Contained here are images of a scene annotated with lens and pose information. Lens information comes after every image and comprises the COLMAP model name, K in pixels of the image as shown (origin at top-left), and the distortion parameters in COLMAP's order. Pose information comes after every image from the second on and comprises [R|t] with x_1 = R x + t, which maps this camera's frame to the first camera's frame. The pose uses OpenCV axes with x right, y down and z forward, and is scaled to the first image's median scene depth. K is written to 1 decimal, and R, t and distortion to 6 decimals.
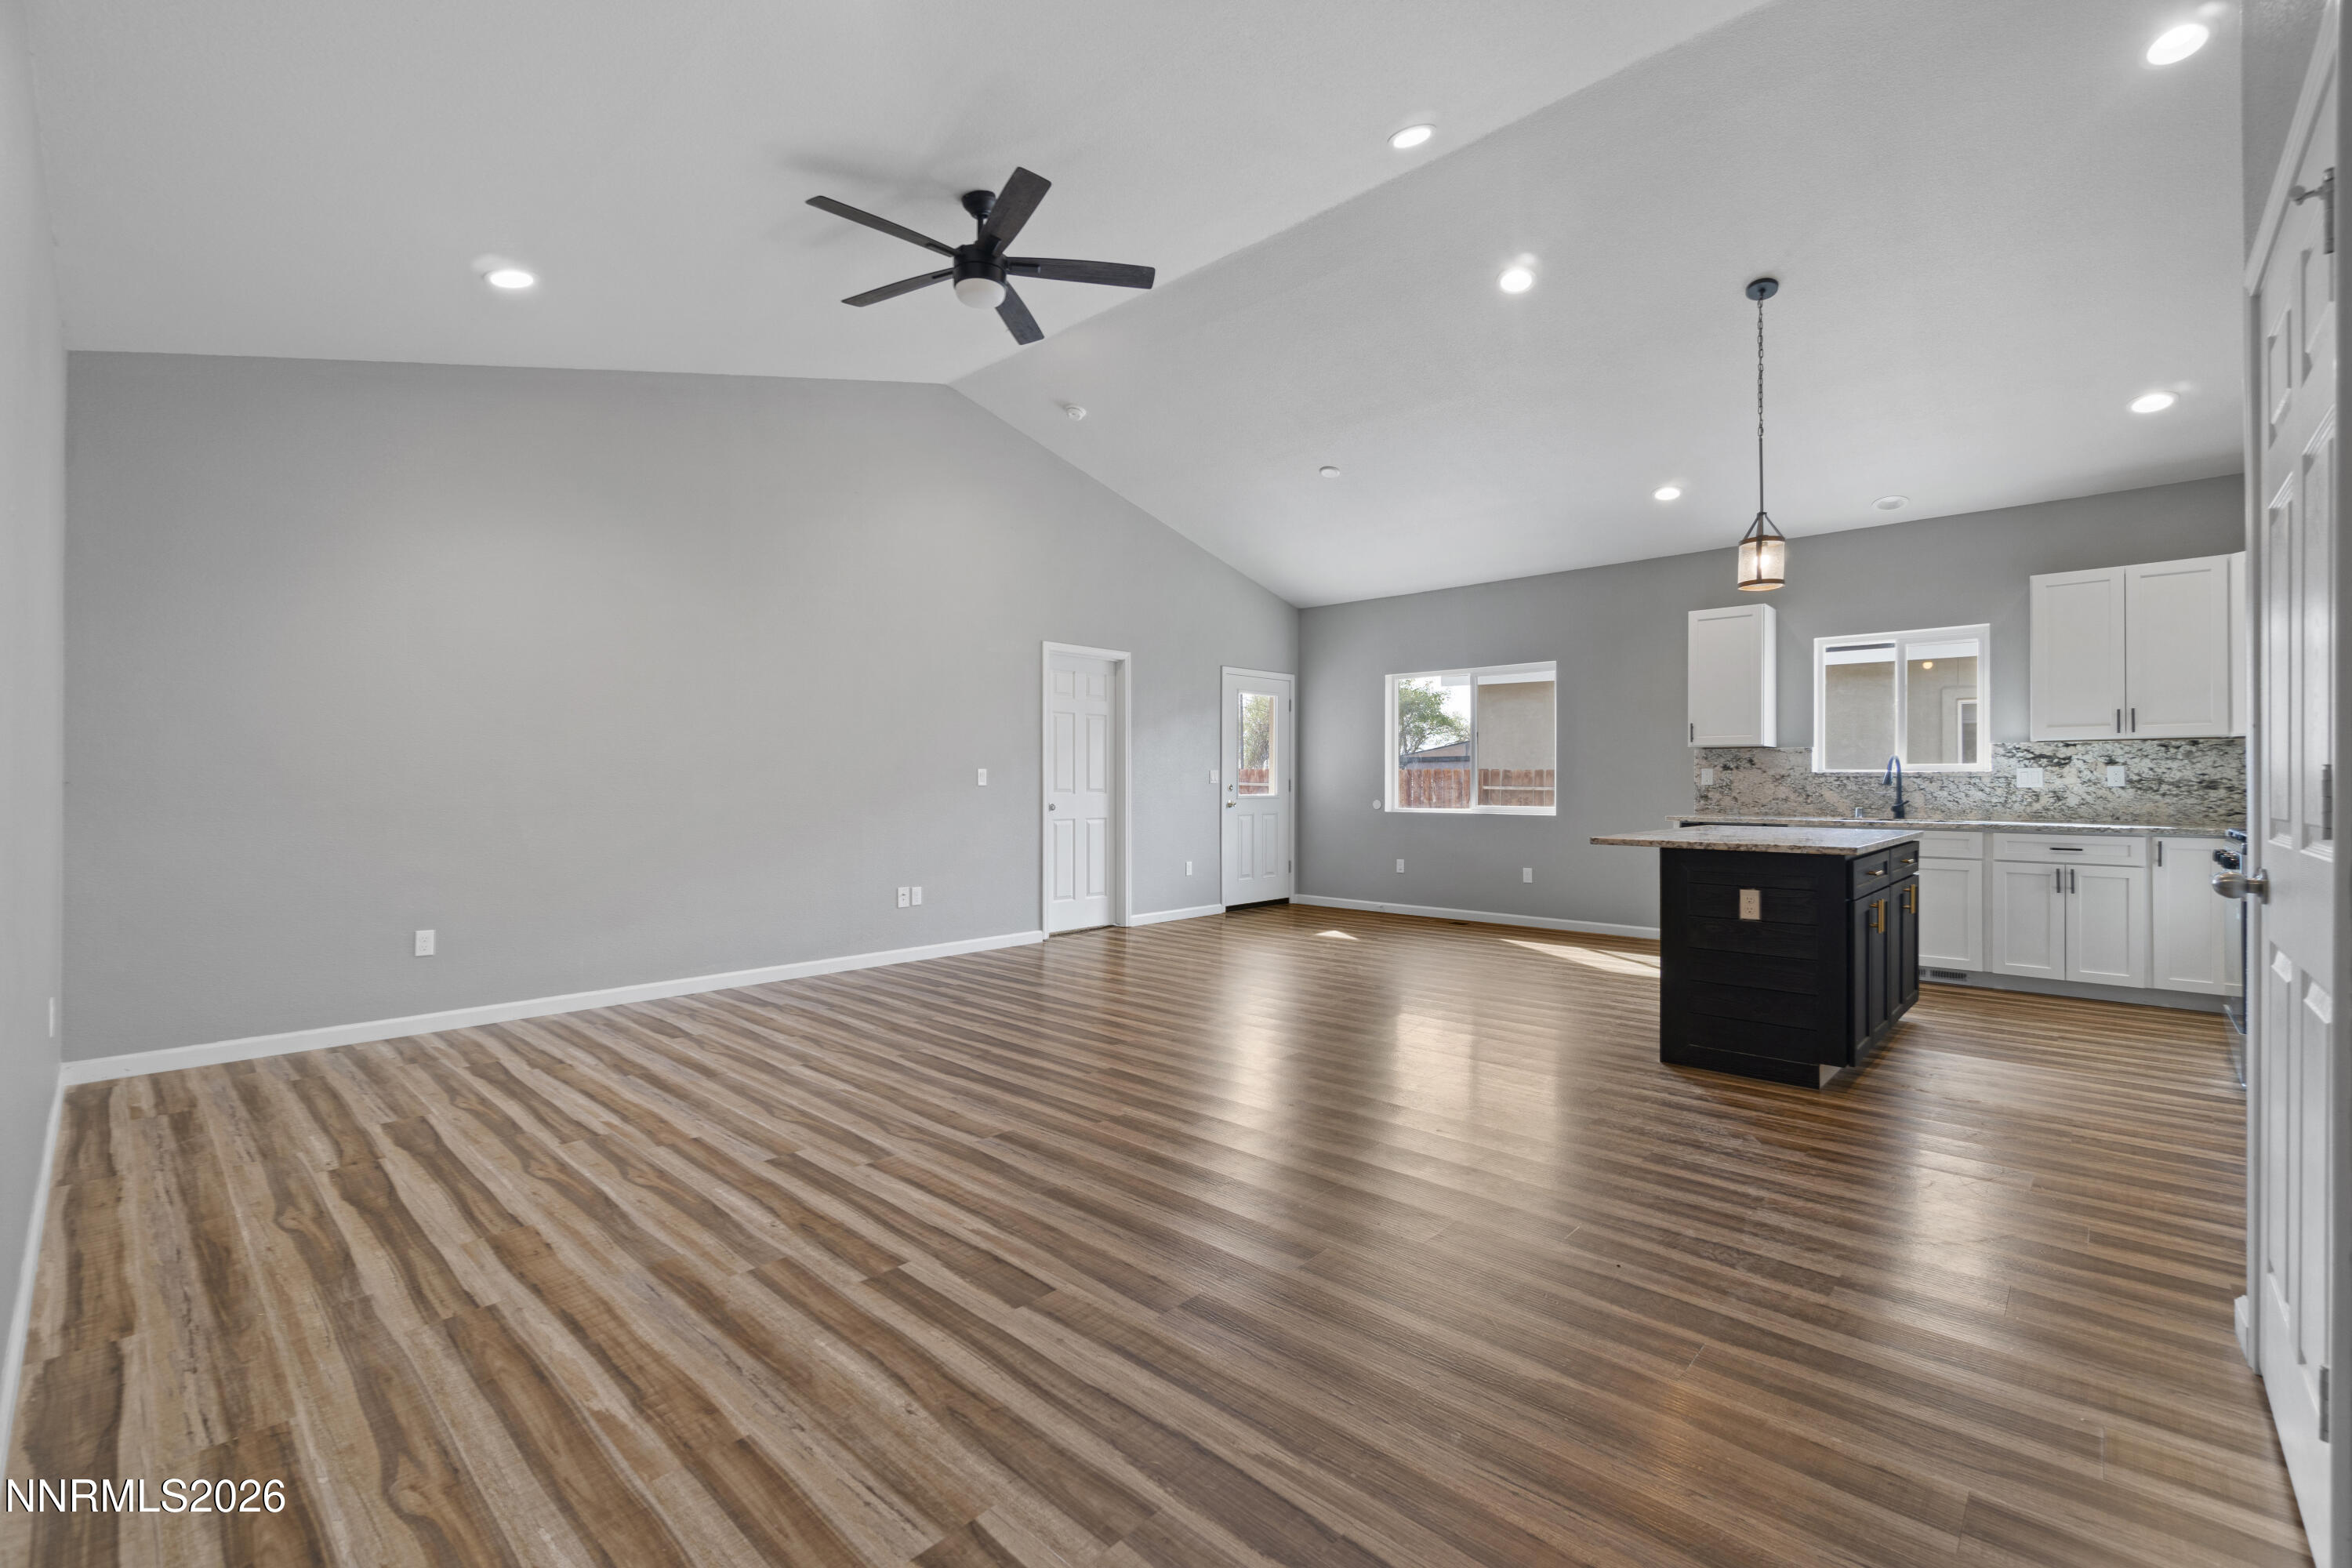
lens RADIAL K [[1011.3, 0, 1160.2], [0, 1011.3, 780.3], [0, 0, 1]] dist [0.000039, -0.000132]
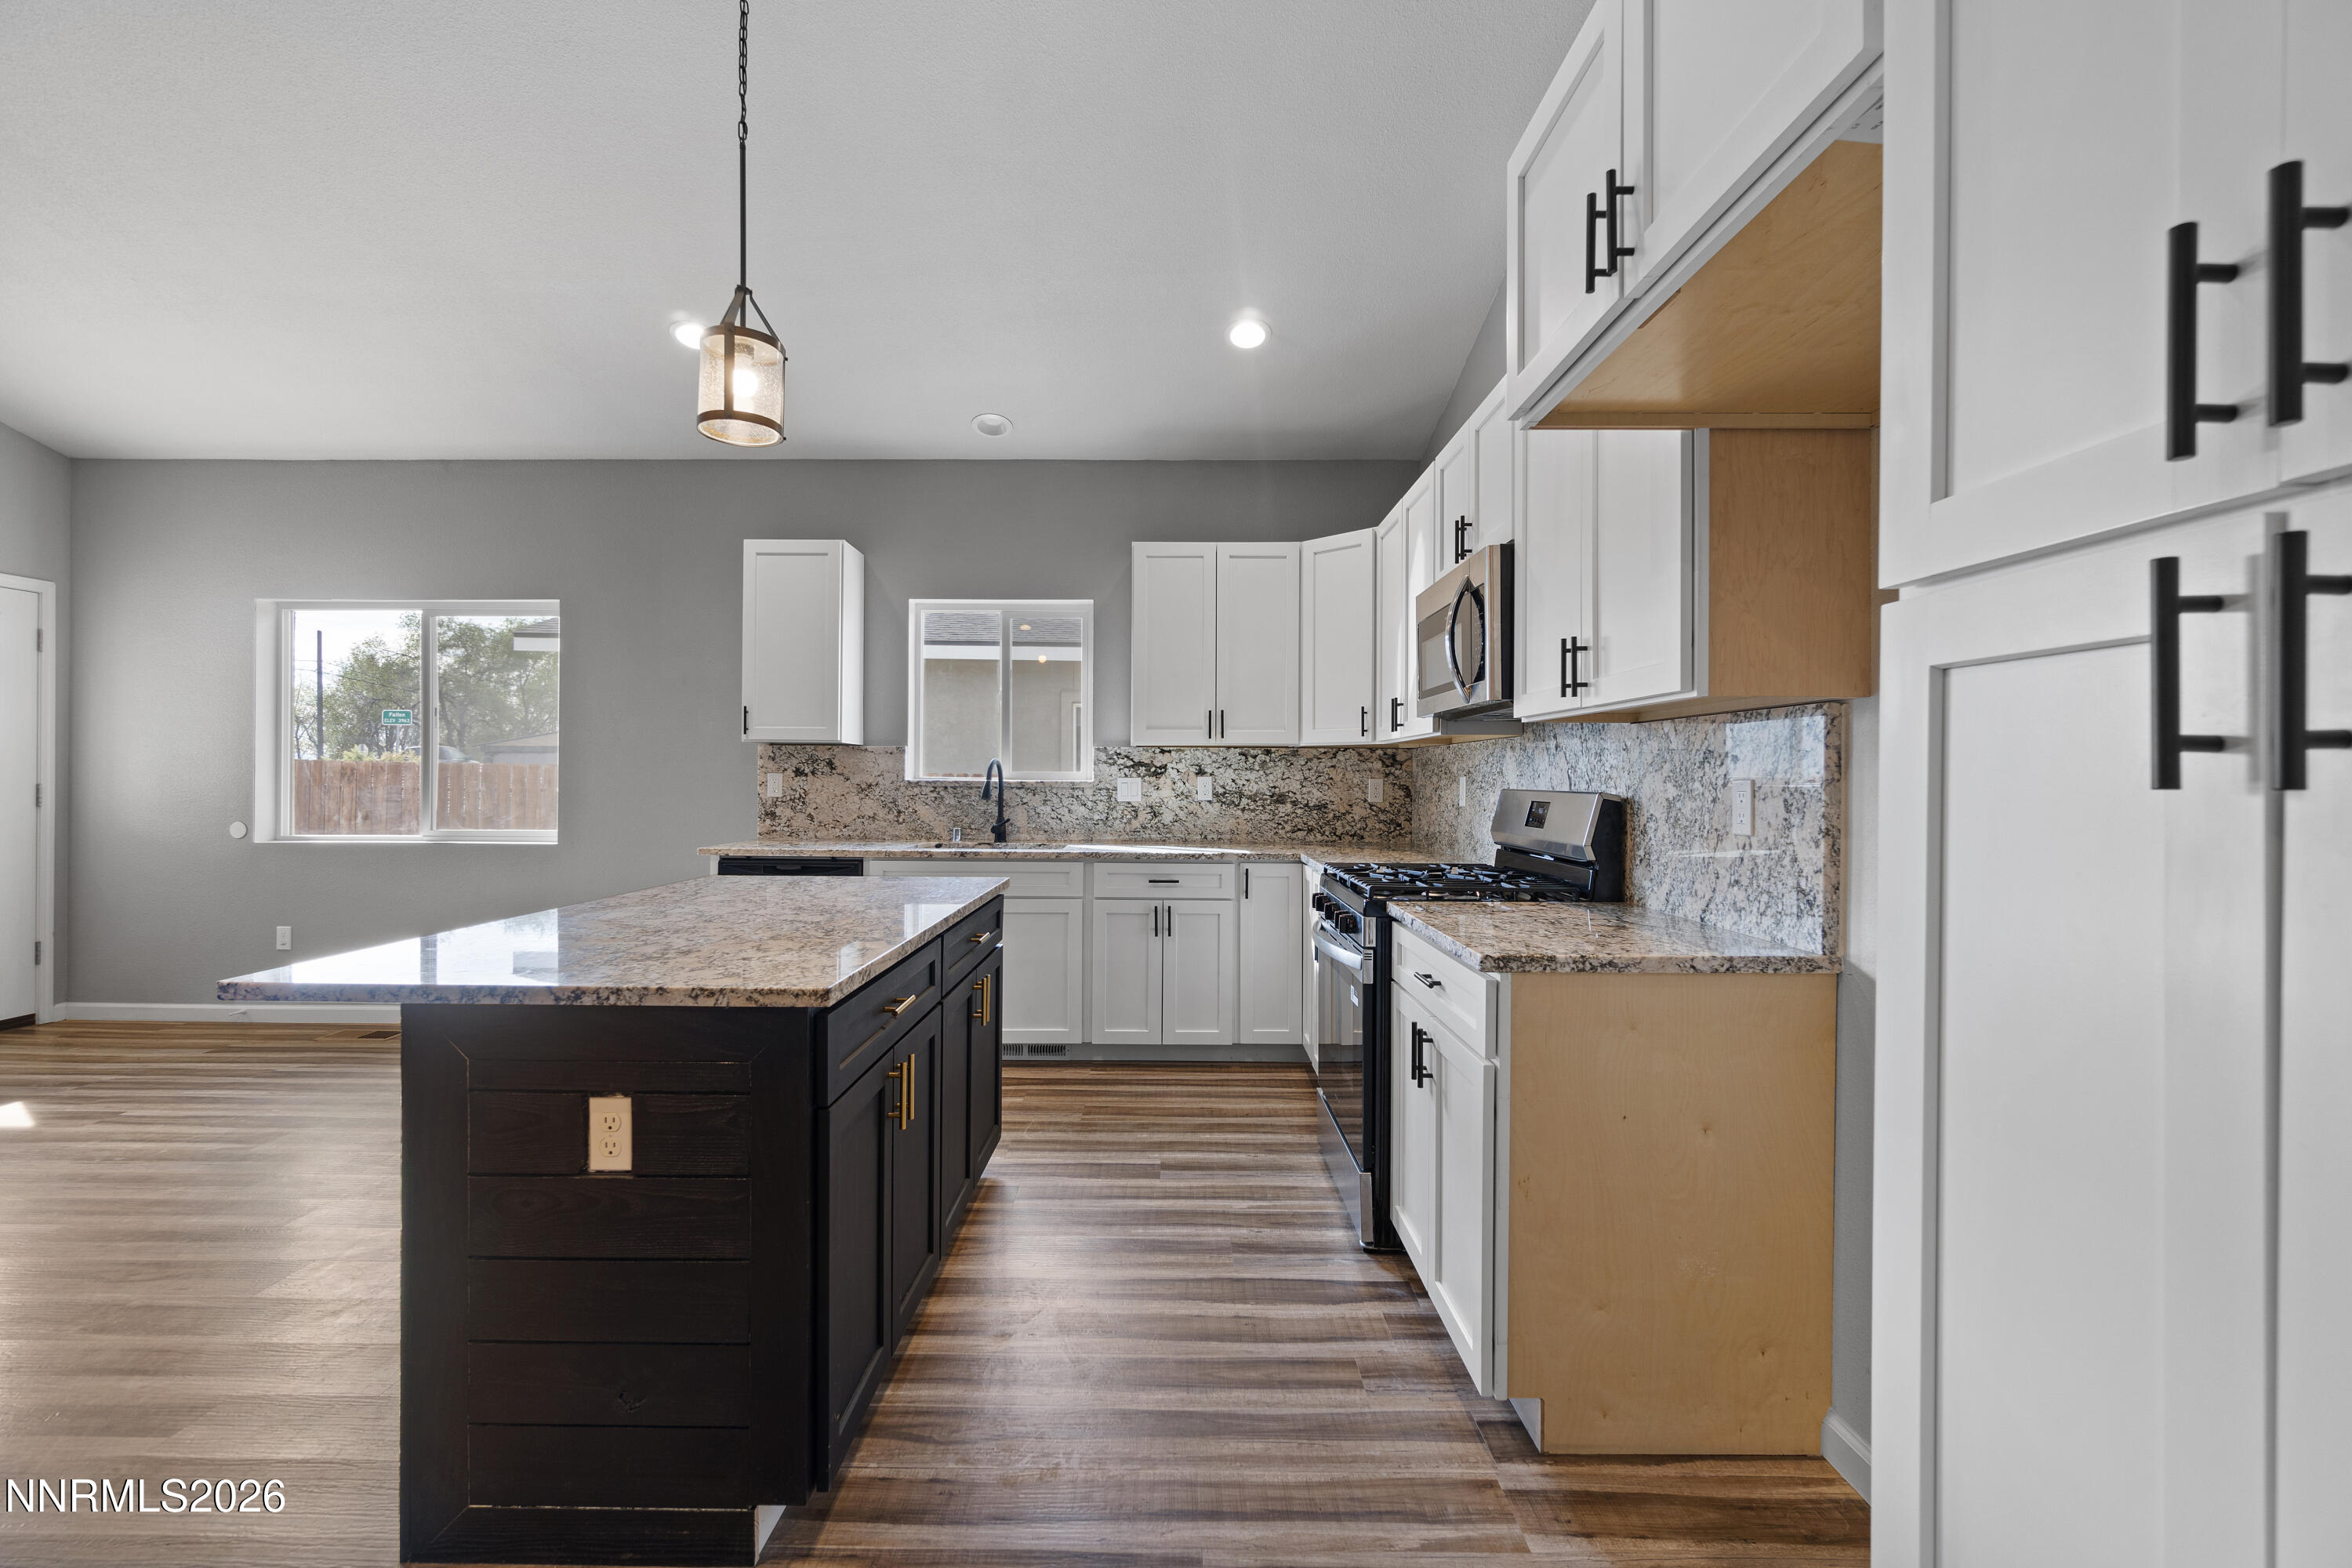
lens RADIAL K [[1018.3, 0, 1177.2], [0, 1018.3, 782.1], [0, 0, 1]] dist [0.000667, -0.000124]
pose [[0.722482, 0.001127, 0.691389, 0.312990], [-0.007034, 0.999959, 0.005720, -0.013924], [-0.691354, -0.008996, 0.722460, 0.371999]]
